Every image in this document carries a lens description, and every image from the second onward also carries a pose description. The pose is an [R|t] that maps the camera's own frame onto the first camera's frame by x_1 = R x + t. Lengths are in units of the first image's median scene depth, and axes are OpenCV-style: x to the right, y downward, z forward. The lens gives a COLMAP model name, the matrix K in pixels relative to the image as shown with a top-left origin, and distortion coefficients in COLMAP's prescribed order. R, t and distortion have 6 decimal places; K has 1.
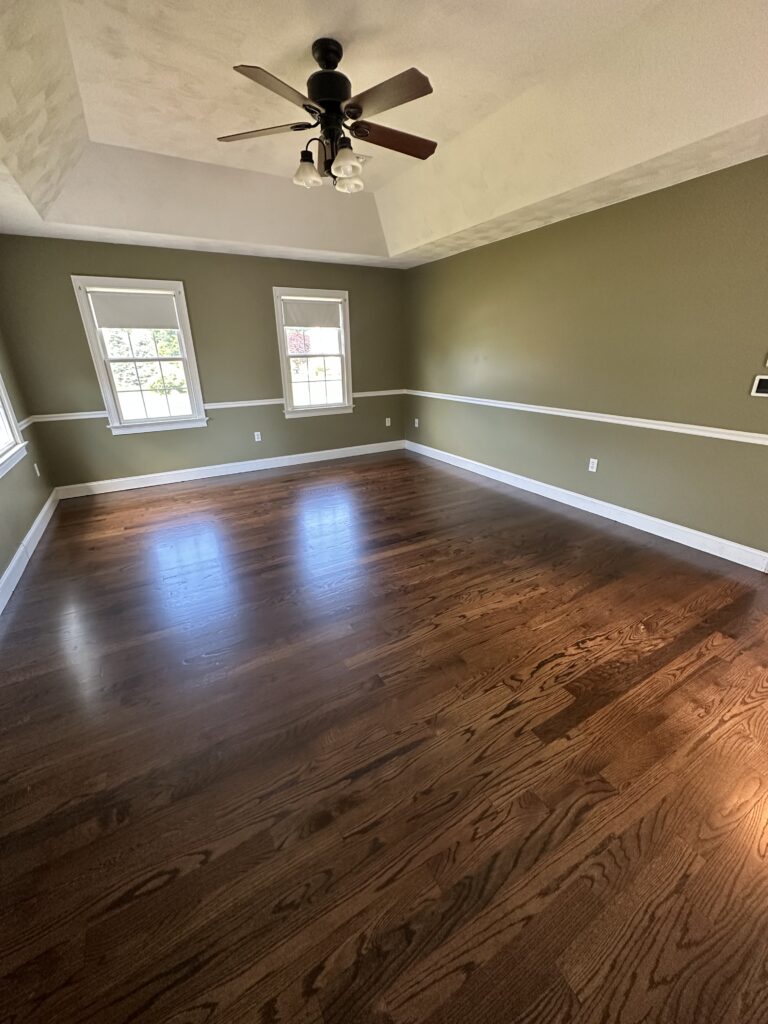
lens RADIAL K [[407.2, 0, 386.4], [0, 407.2, 507.6], [0, 0, 1]] dist [-0.003379, -0.000289]
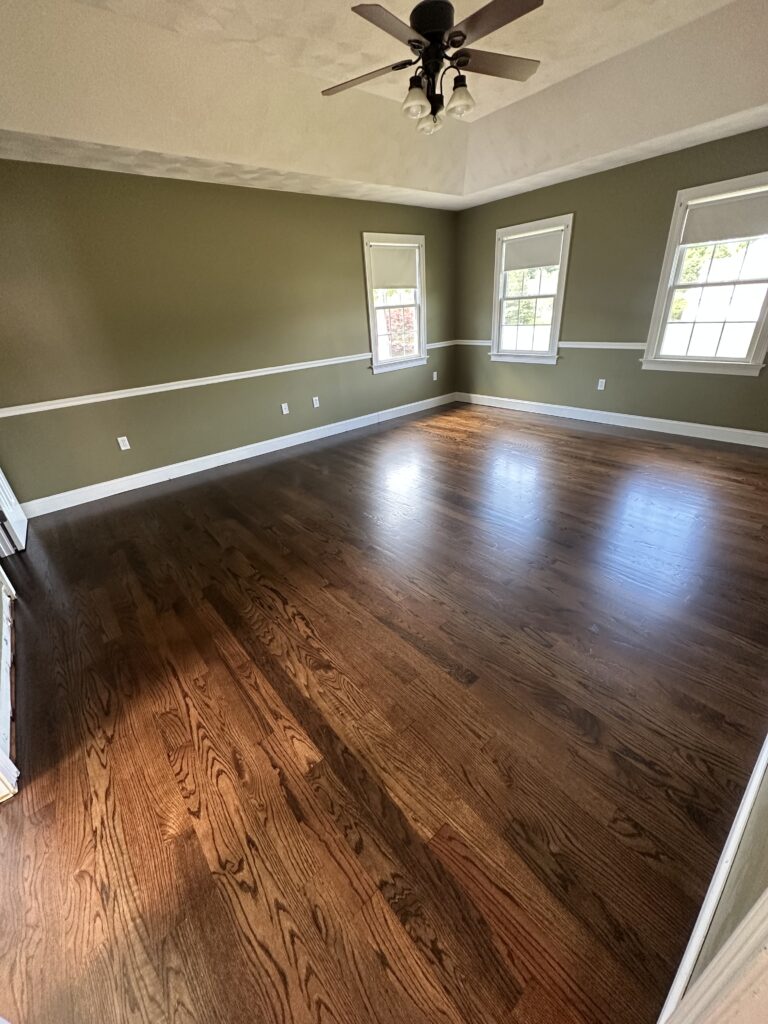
lens RADIAL K [[407.2, 0, 384.3], [0, 407.2, 510.1], [0, 0, 1]] dist [-0.003379, -0.000289]
pose [[0.178116, 0.443953, -0.878169, 0.761453], [-0.295447, 0.875391, 0.382625, -0.199313], [0.938608, 0.191301, 0.287086, 0.513903]]
